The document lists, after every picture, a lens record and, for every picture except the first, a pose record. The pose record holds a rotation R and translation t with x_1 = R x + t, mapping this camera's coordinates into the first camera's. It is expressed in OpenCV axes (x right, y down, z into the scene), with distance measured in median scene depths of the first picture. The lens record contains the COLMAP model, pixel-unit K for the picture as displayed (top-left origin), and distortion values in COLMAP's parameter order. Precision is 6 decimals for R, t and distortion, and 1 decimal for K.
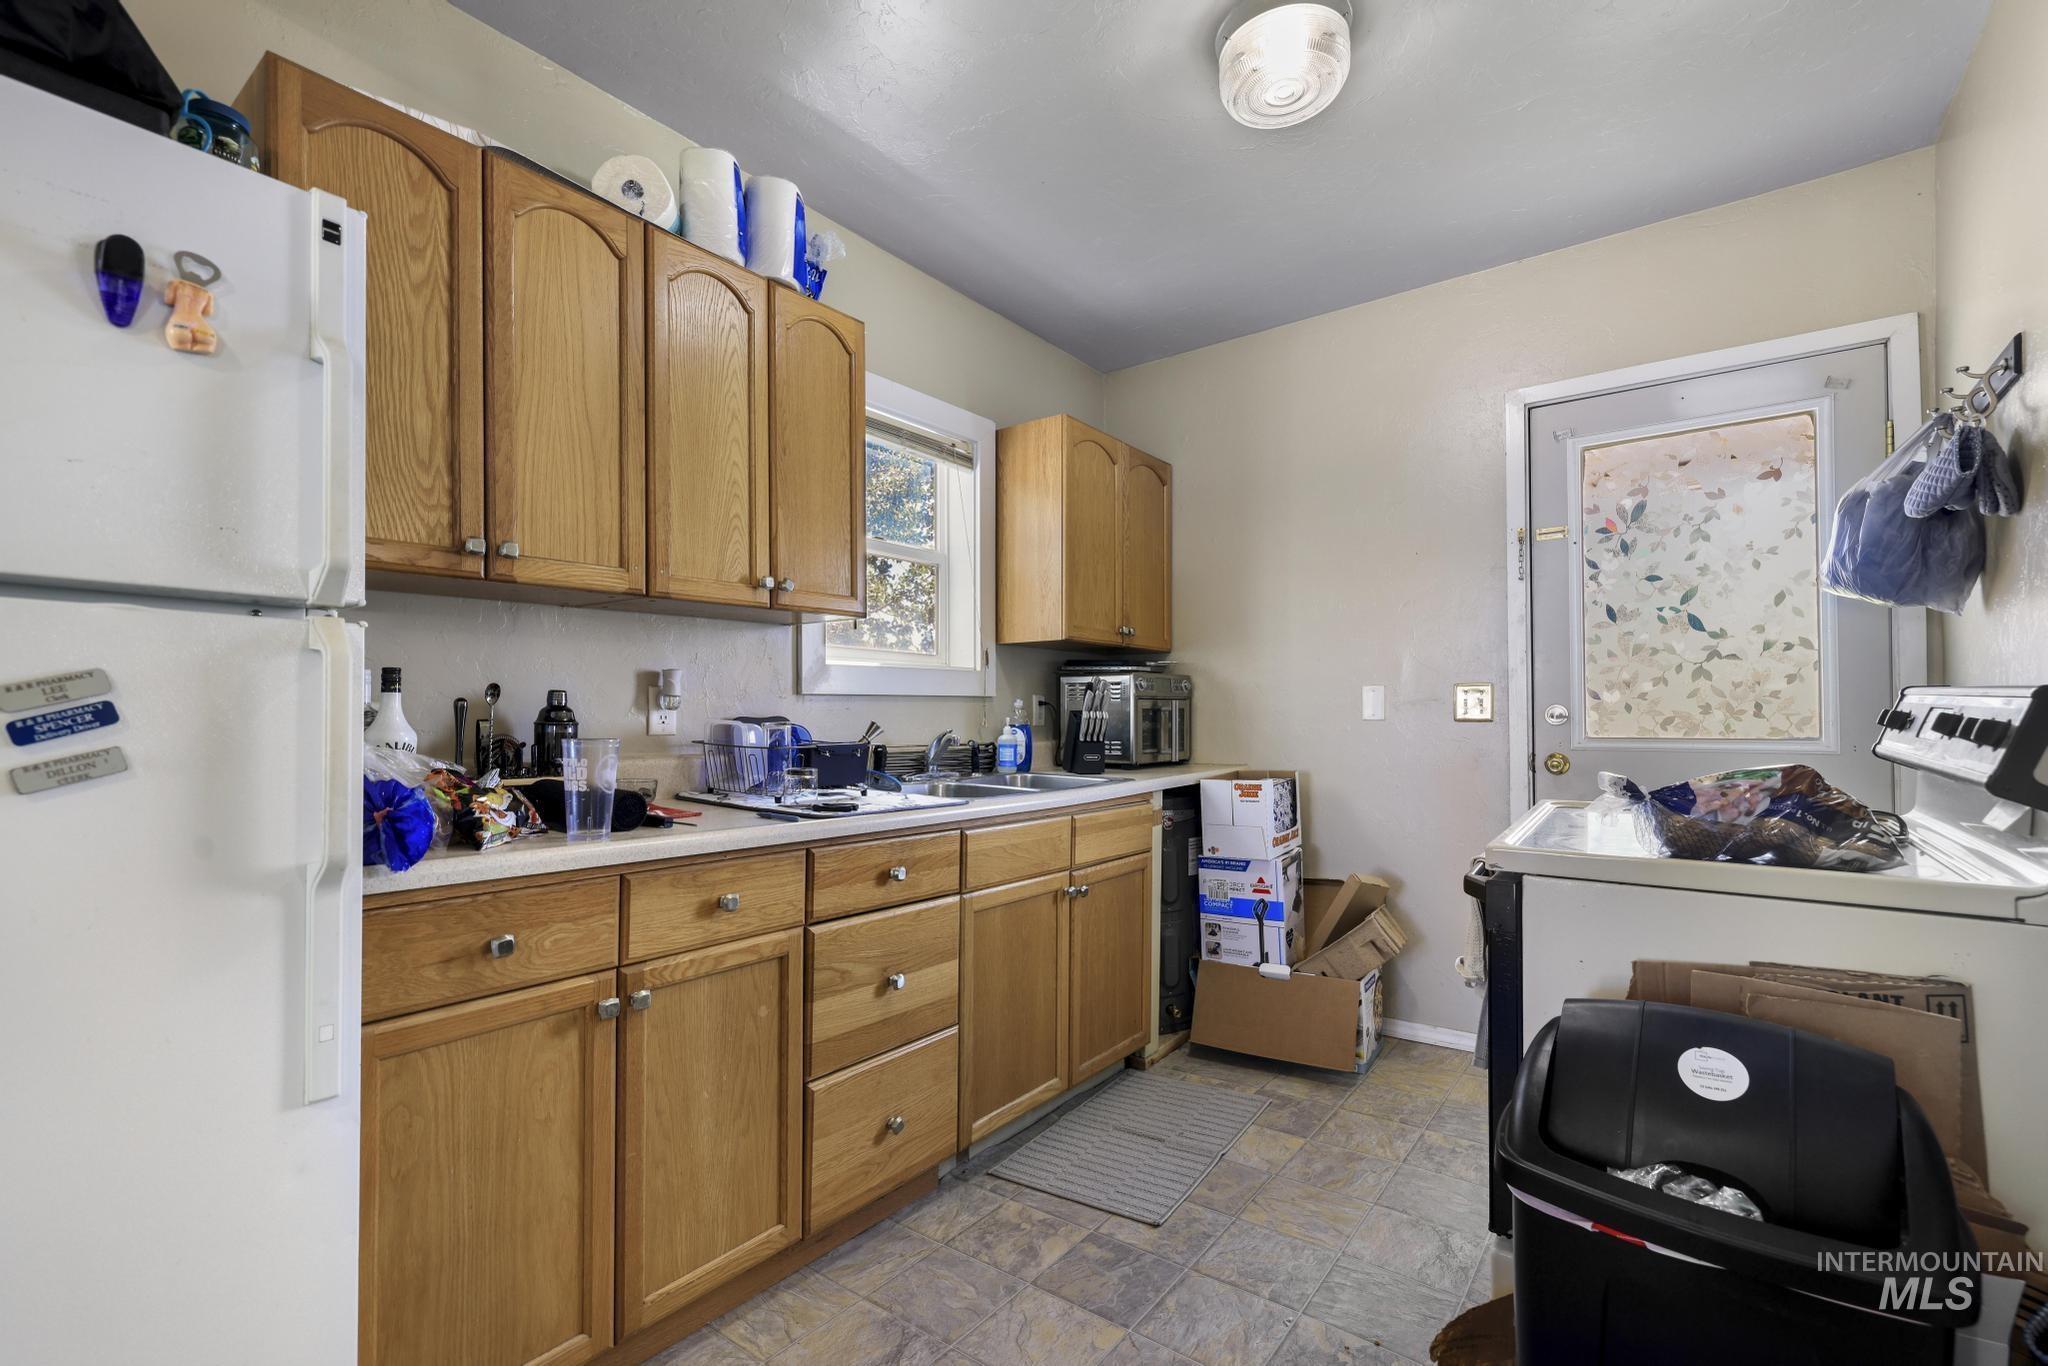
lens RADIAL K [[902.8, 0, 1026.0], [0, 902.8, 697.2], [0, 0, 1]] dist [0.001144, 0.000051]
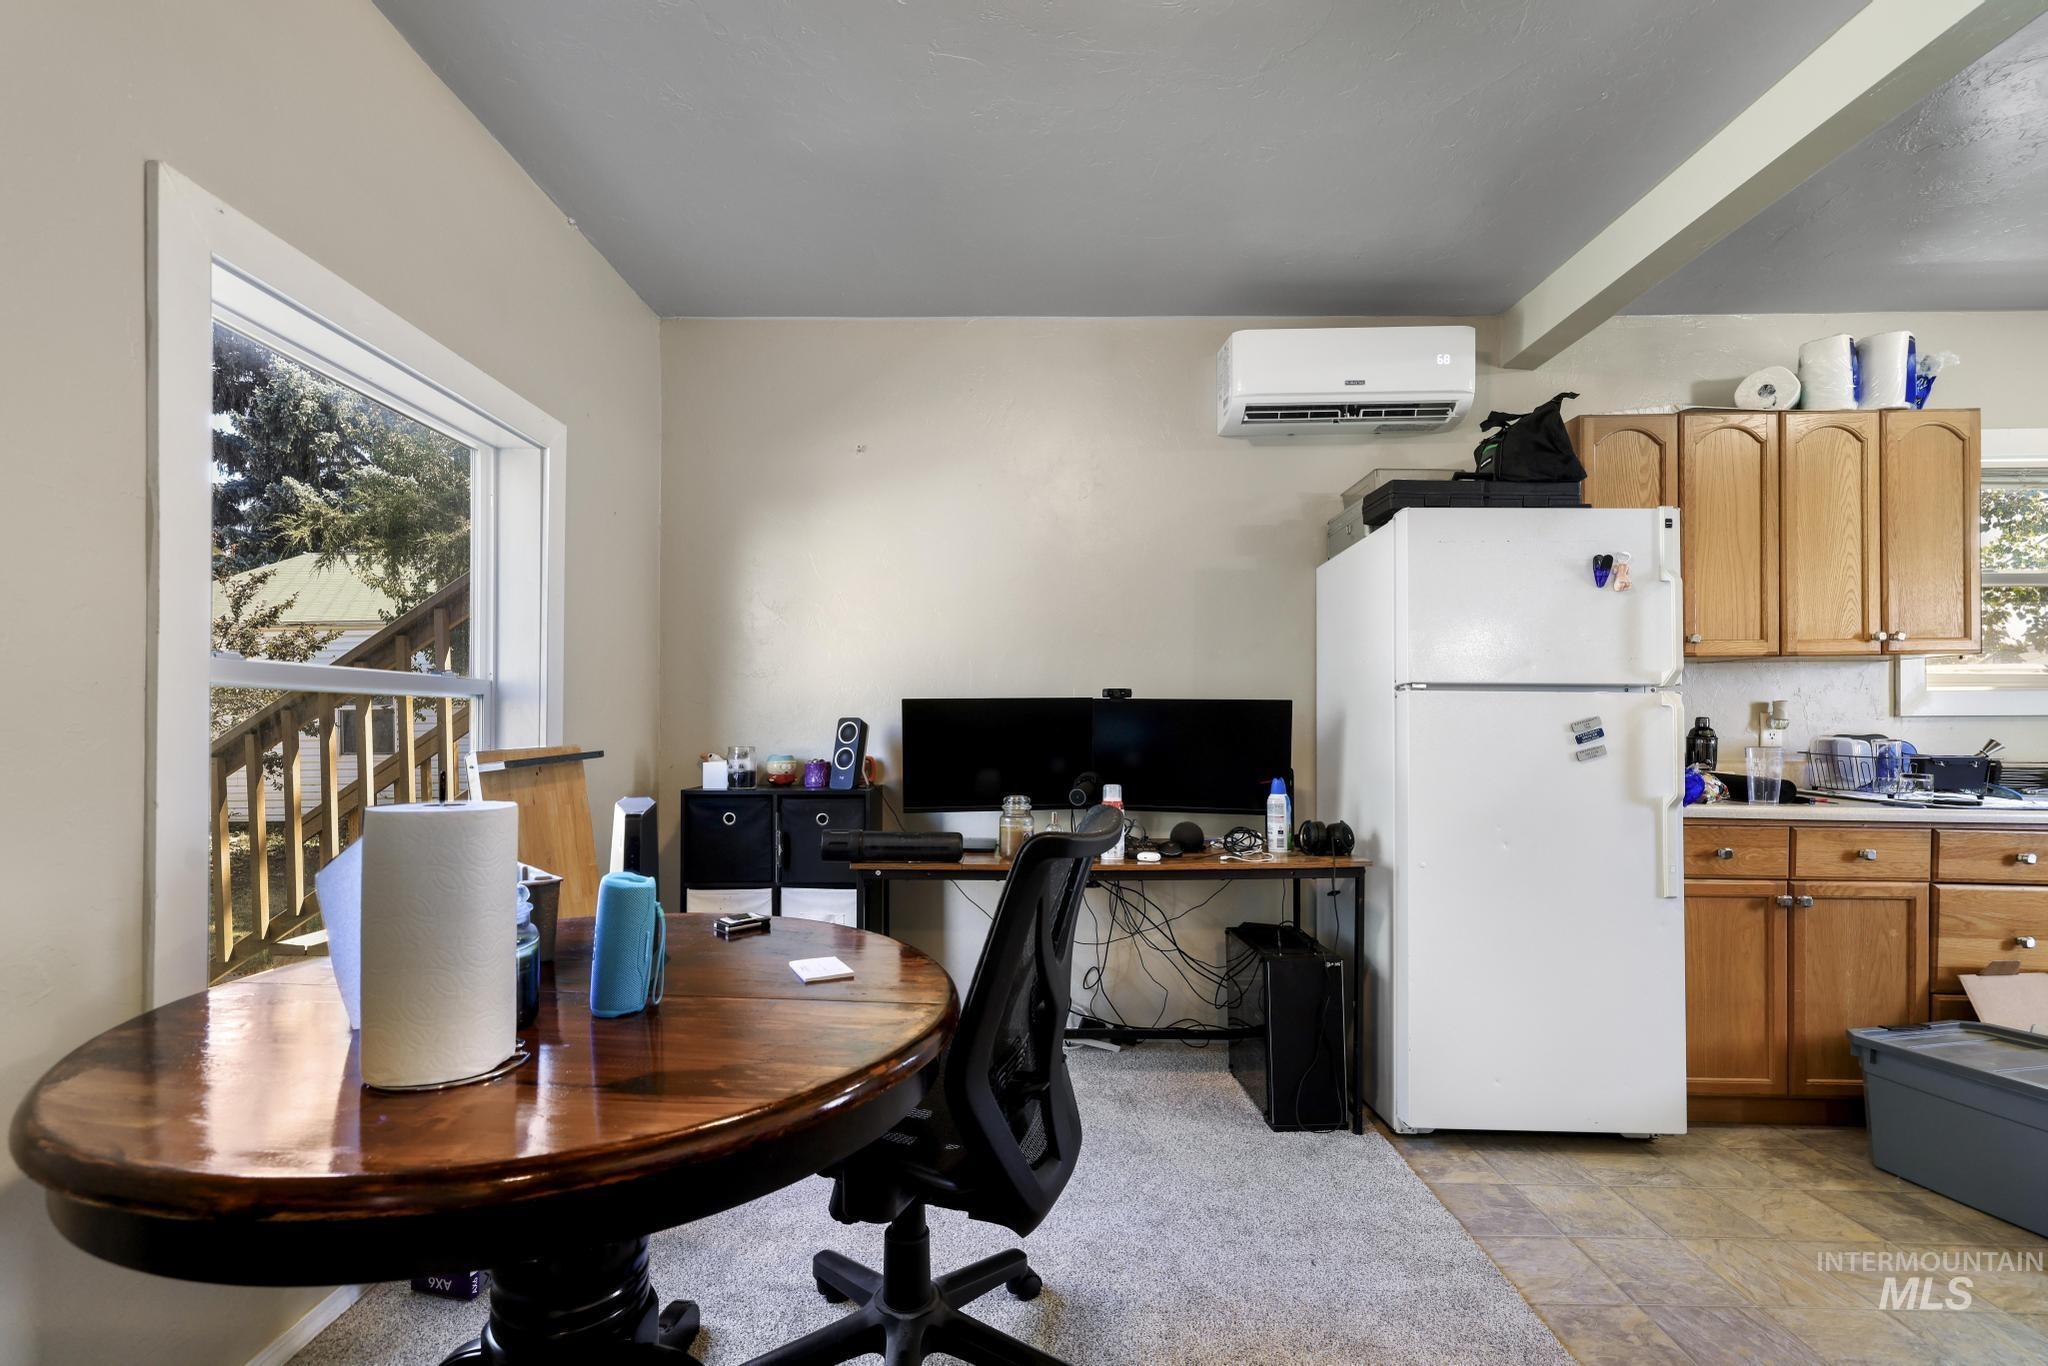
lens RADIAL K [[902.8, 0, 979.1], [0, 902.8, 729.3], [0, 0, 1]] dist [0.001144, 0.000051]
pose [[0.567545, 0.004539, -0.823330, 0.074369], [0.013167, 0.999807, 0.014588, -0.027887], [0.823237, -0.019120, 0.567376, -1.015698]]
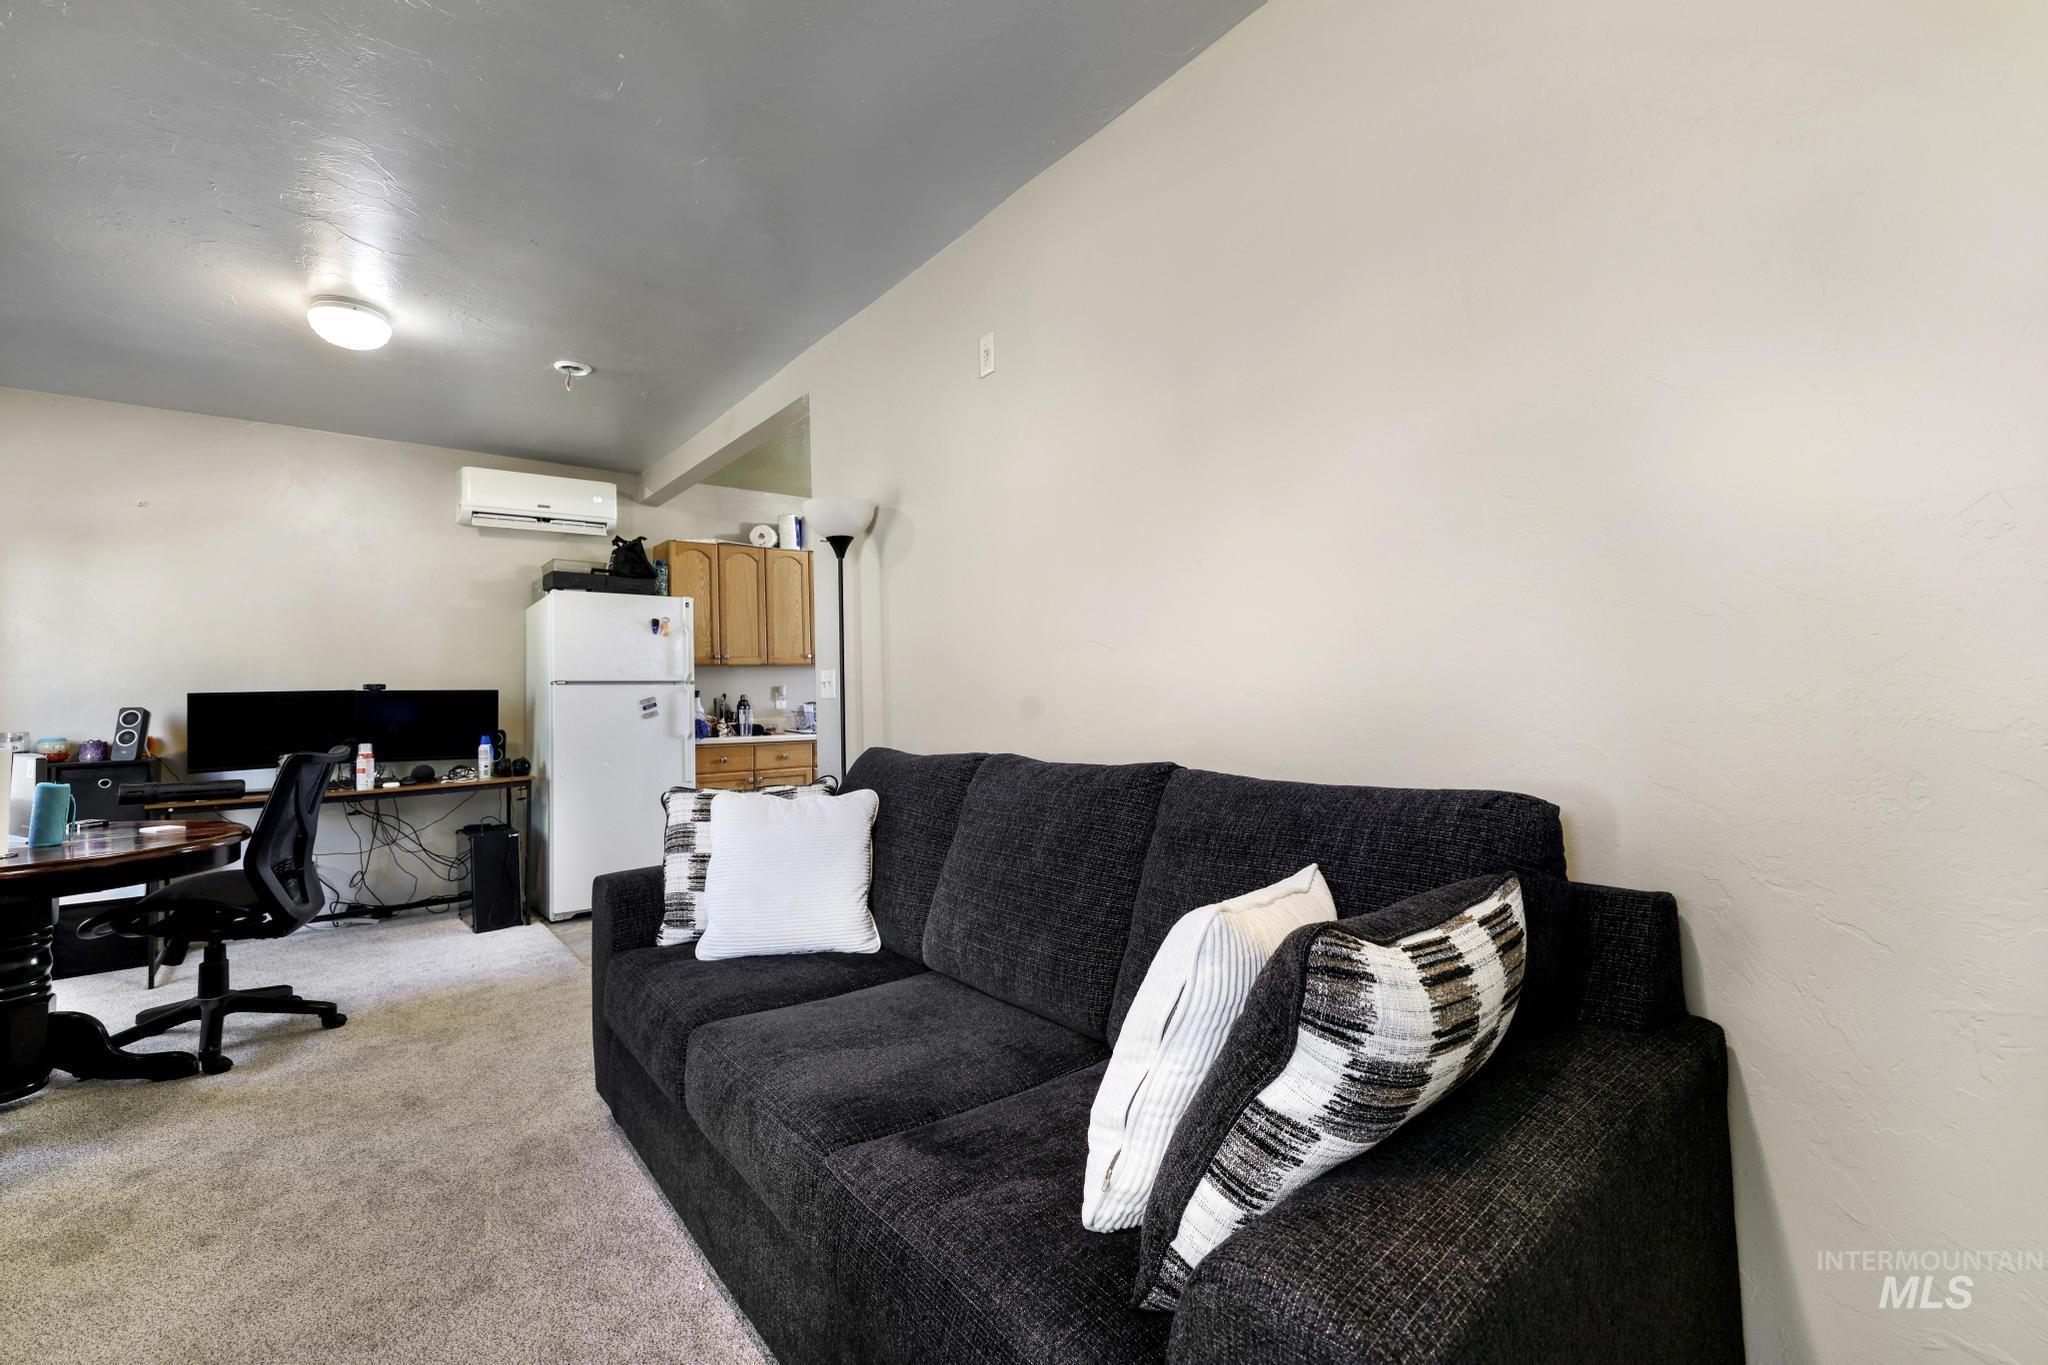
lens RADIAL K [[902.8, 0, 1028.3], [0, 902.8, 661.7], [0, 0, 1]] dist [0.001144, 0.000051]
pose [[0.968281, -0.032378, -0.247757, 1.281908], [0.028256, 0.999397, -0.020177, -0.033614], [0.248261, 0.012536, 0.968612, -1.887623]]
